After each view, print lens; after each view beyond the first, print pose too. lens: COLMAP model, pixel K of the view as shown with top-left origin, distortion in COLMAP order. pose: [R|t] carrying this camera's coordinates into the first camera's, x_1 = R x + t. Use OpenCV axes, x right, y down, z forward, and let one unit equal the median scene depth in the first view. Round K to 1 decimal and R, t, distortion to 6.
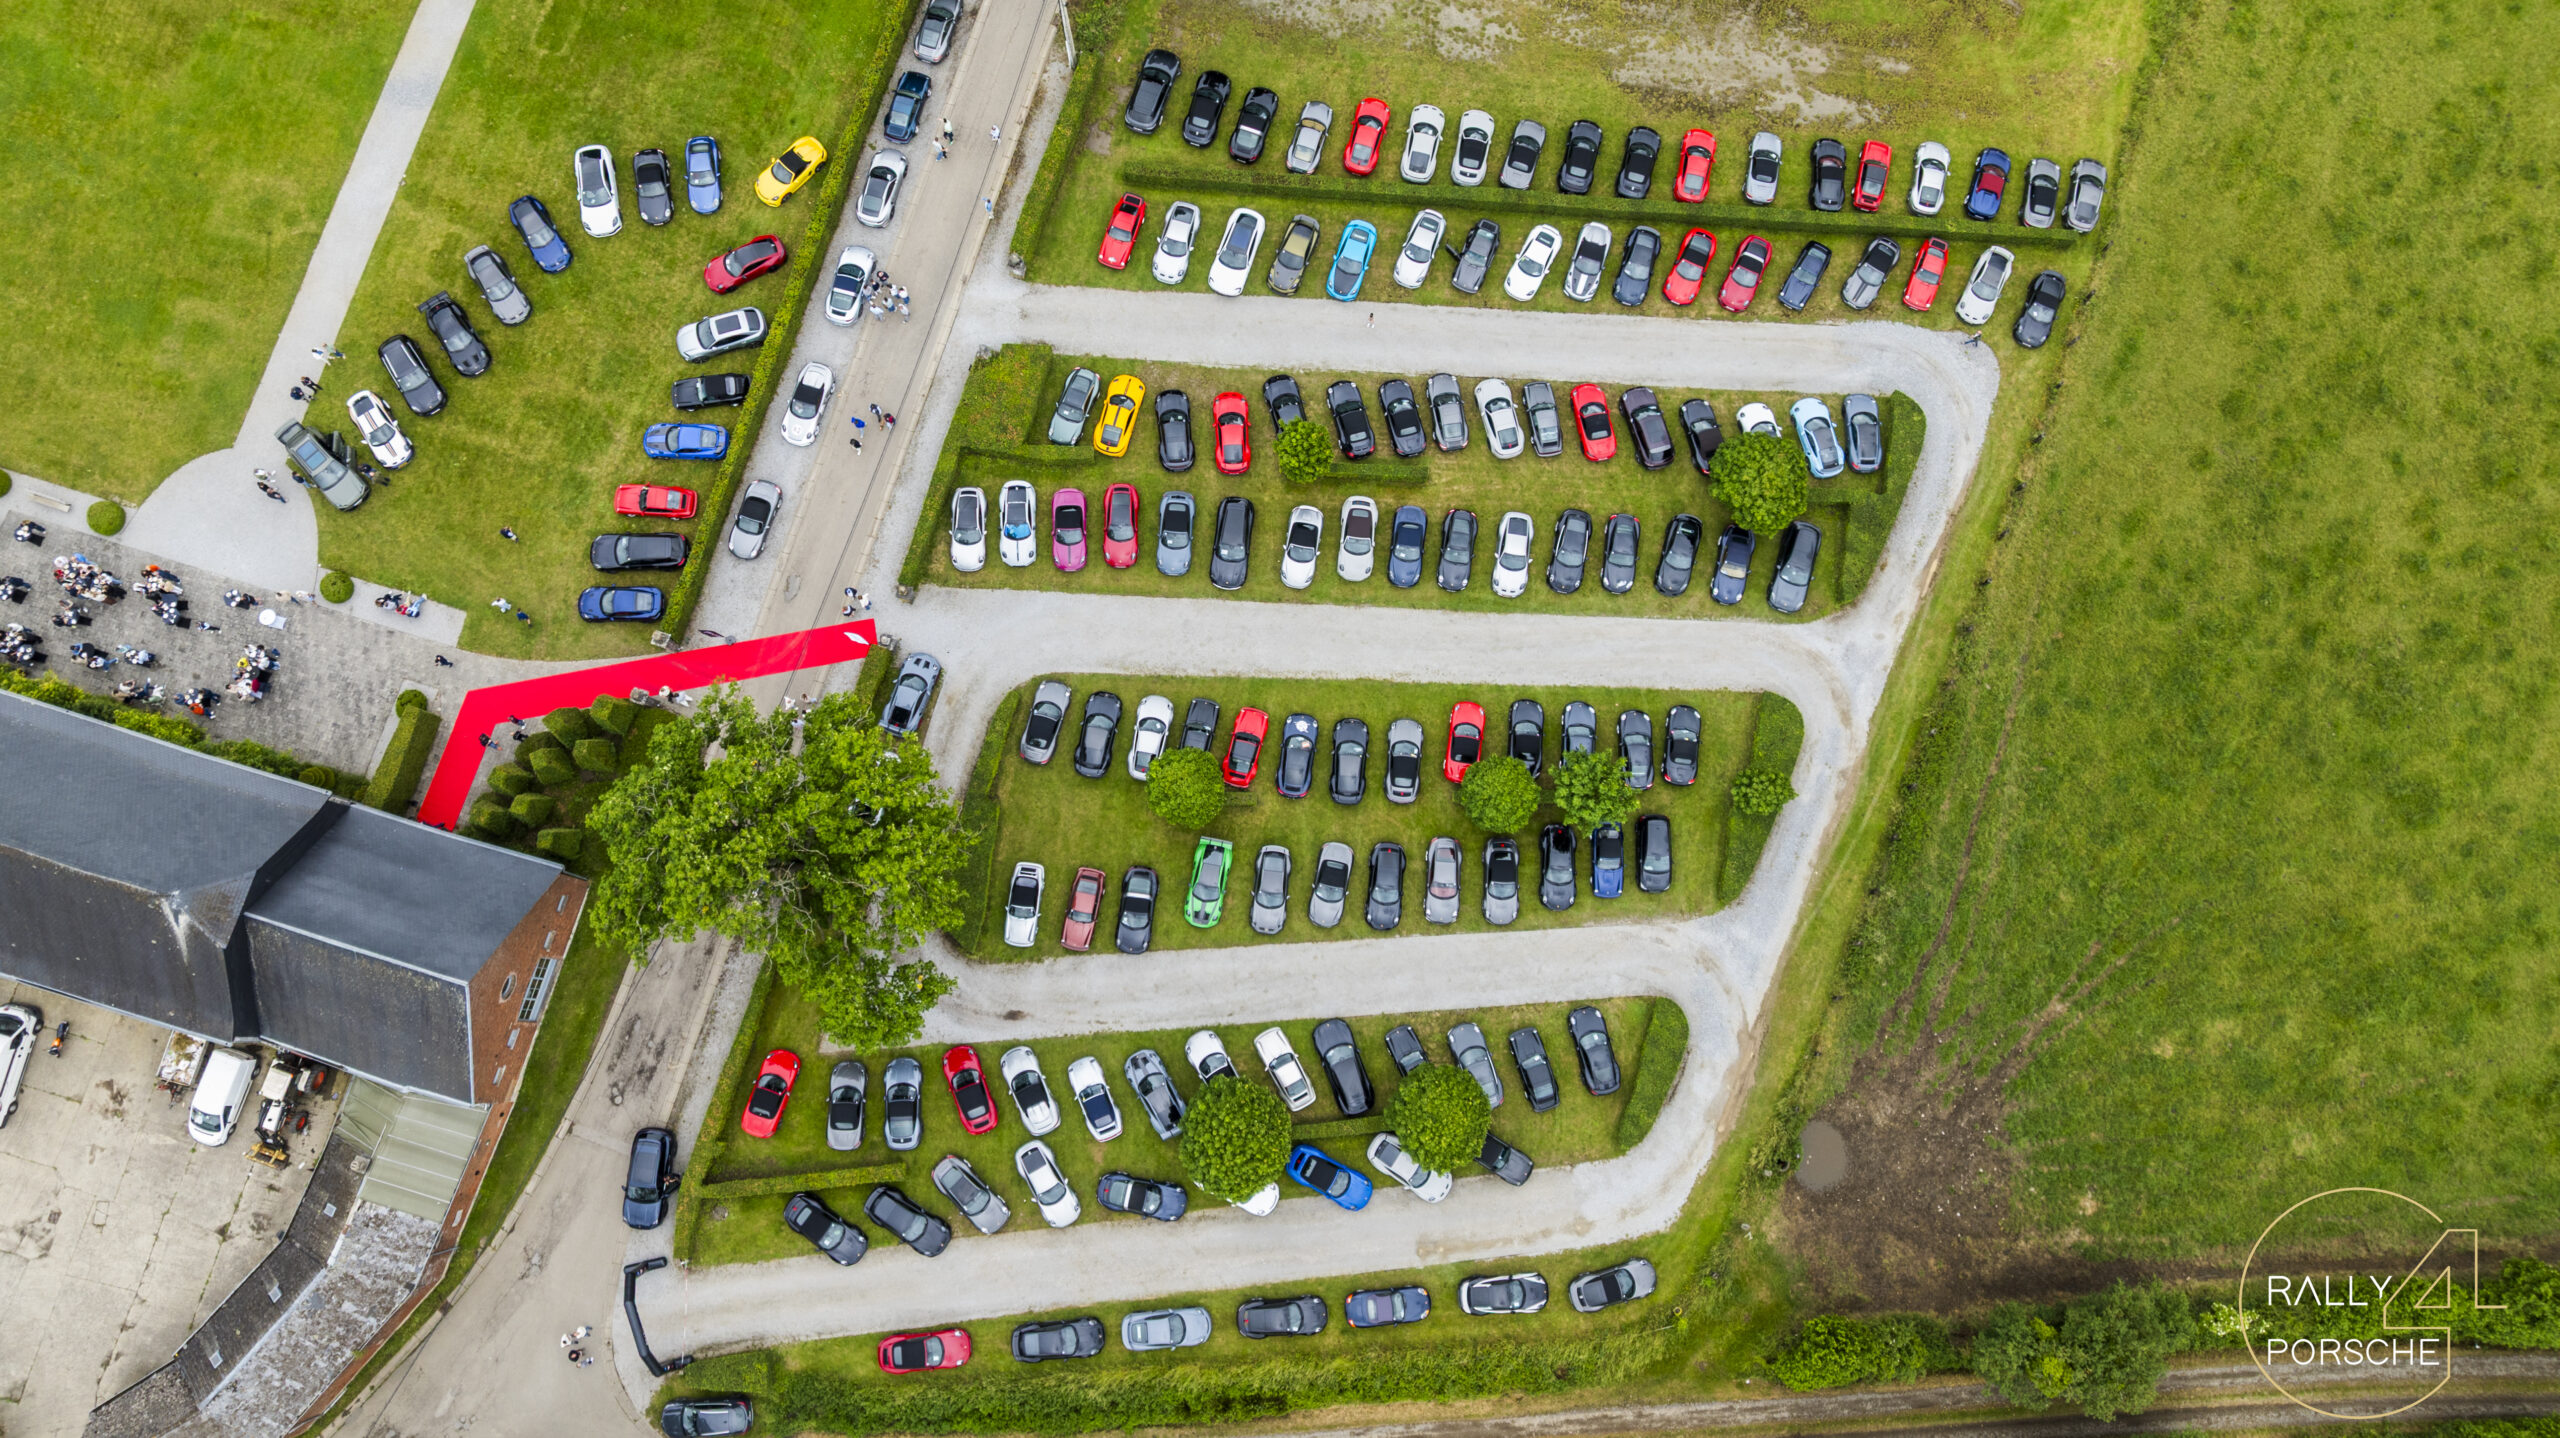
lens RADIAL K [[1712.4, 0, 1276.9], [0, 1712.4, 731.9], [0, 0, 1]] dist [-0.038837, 0.015222]
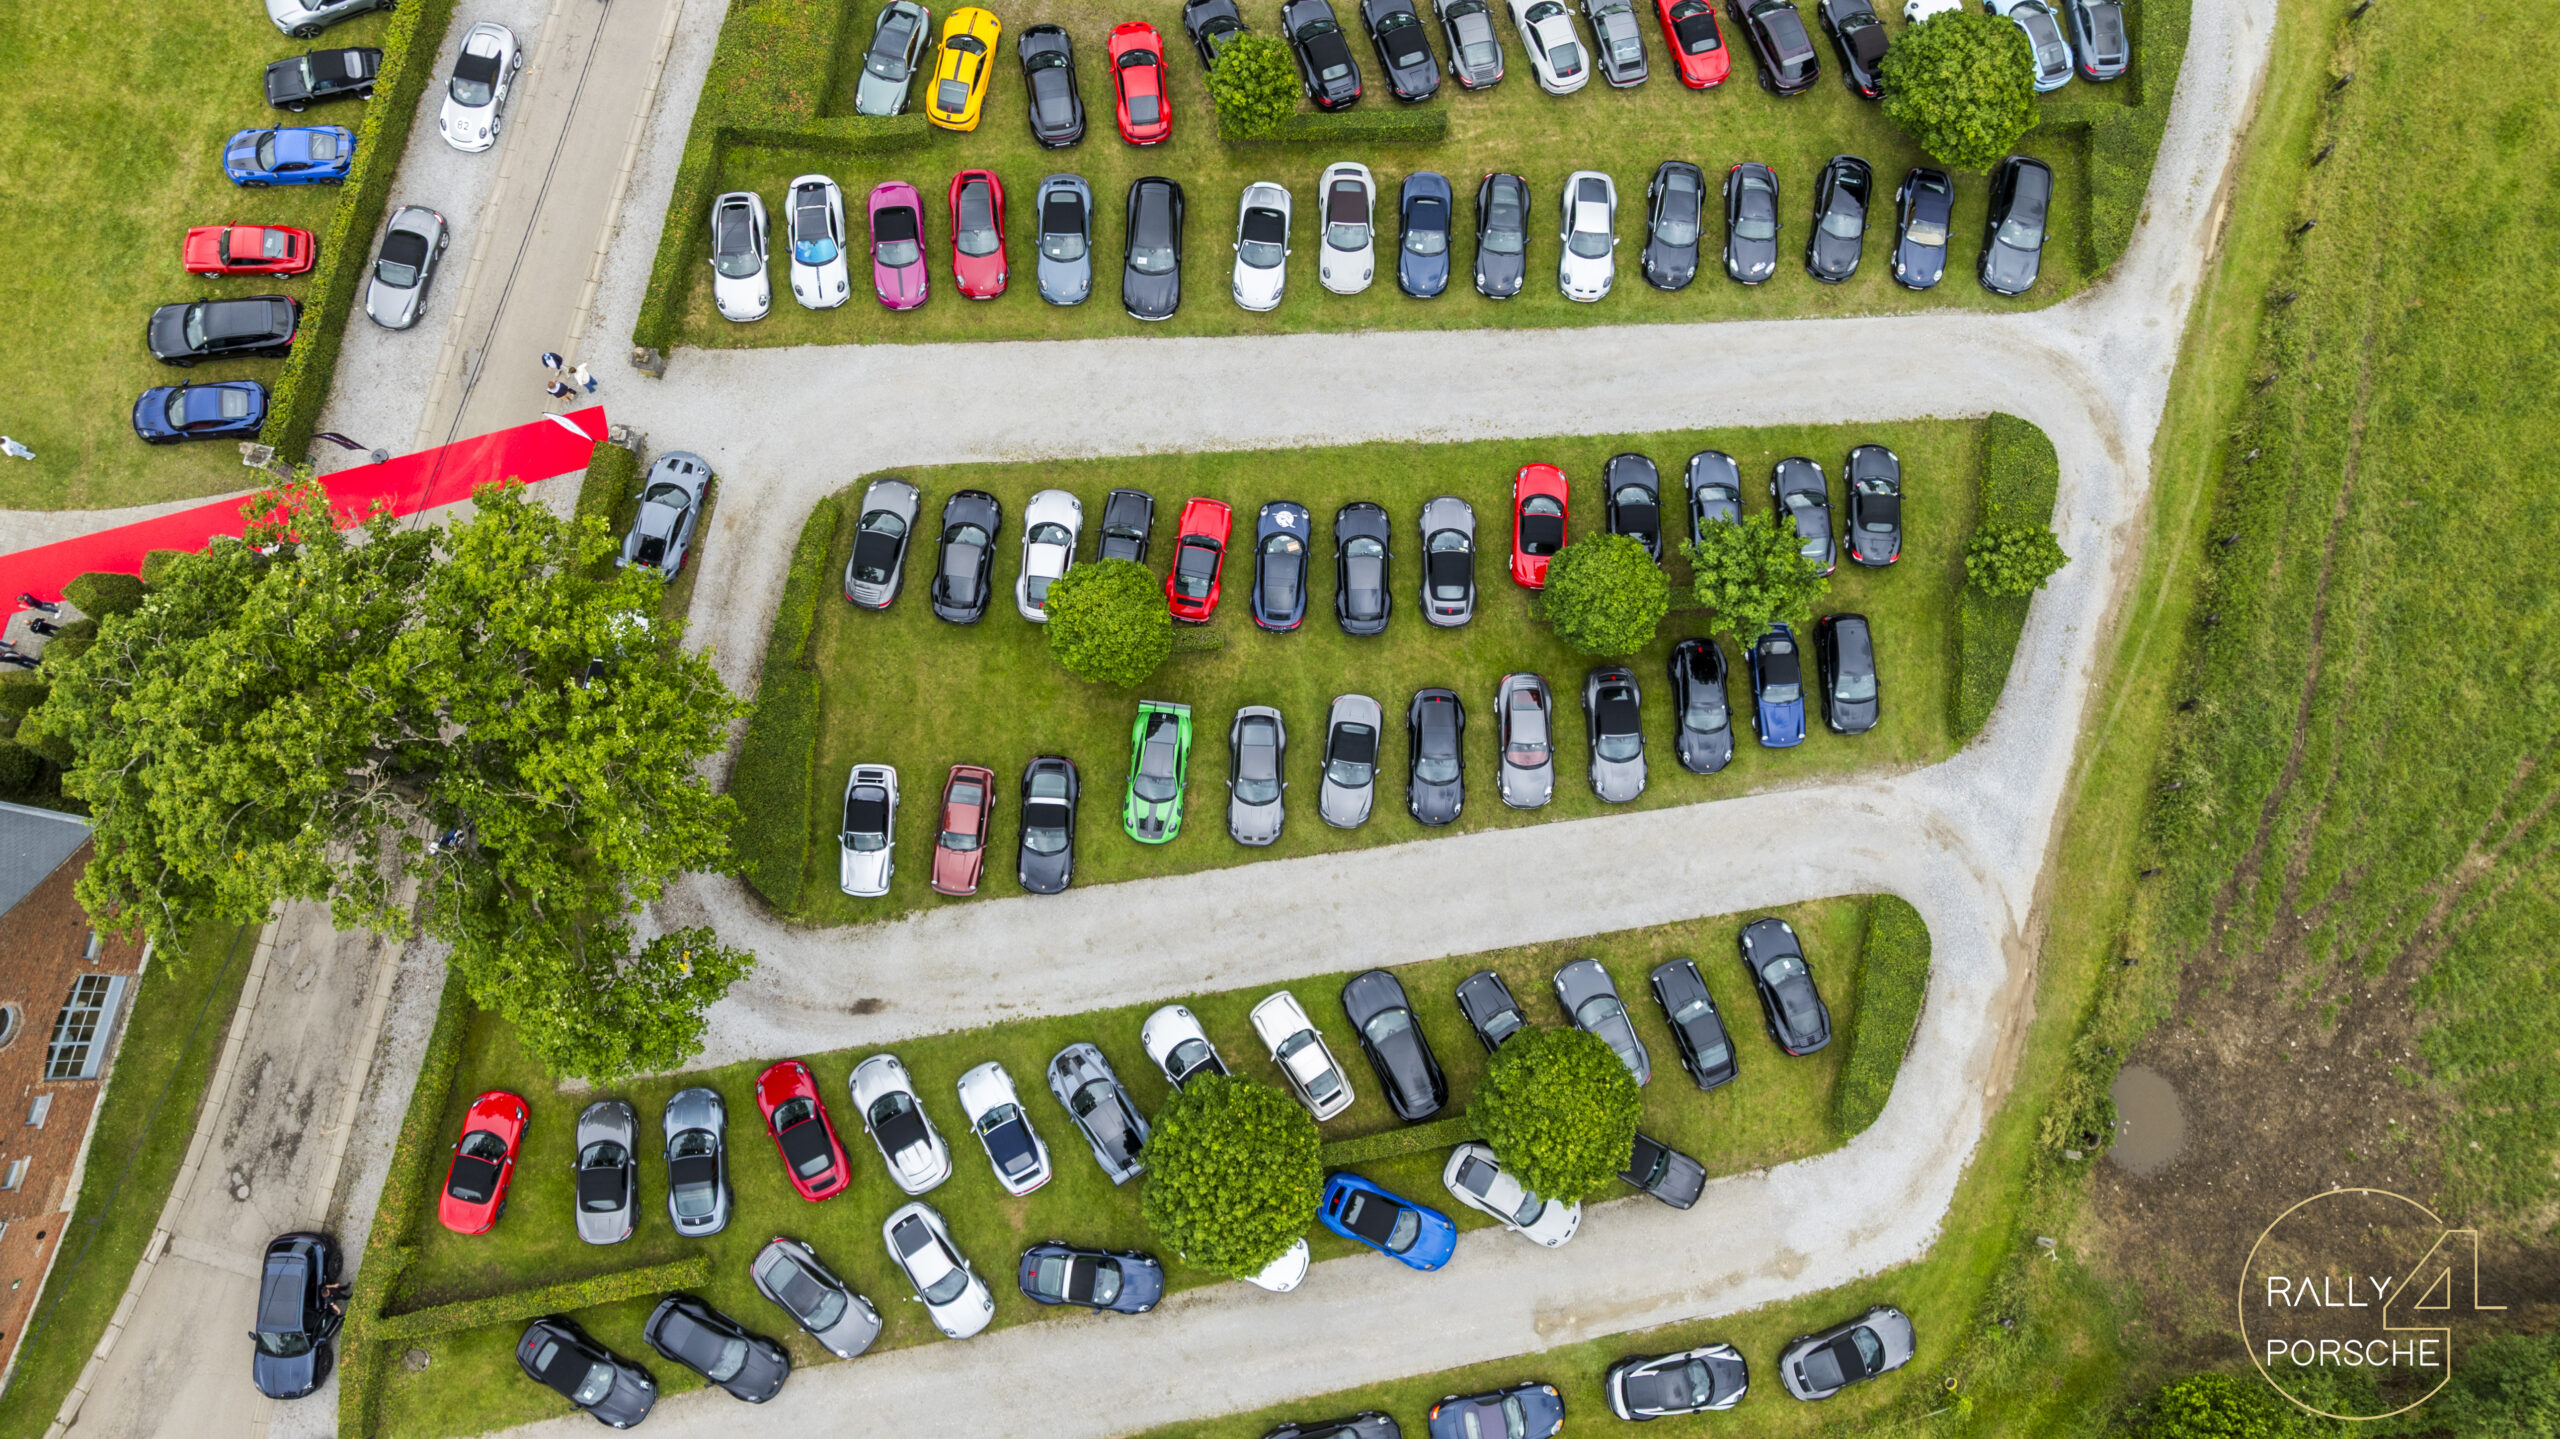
lens RADIAL K [[1712.4, 0, 1278.5], [0, 1712.4, 731.8], [0, 0, 1]] dist [-0.038837, 0.015222]
pose [[0.996644, -0.080846, 0.012803, -0.002304], [0.080754, 0.996706, 0.007537, 0.071104], [-0.013370, -0.006478, 0.999890, 0.362315]]
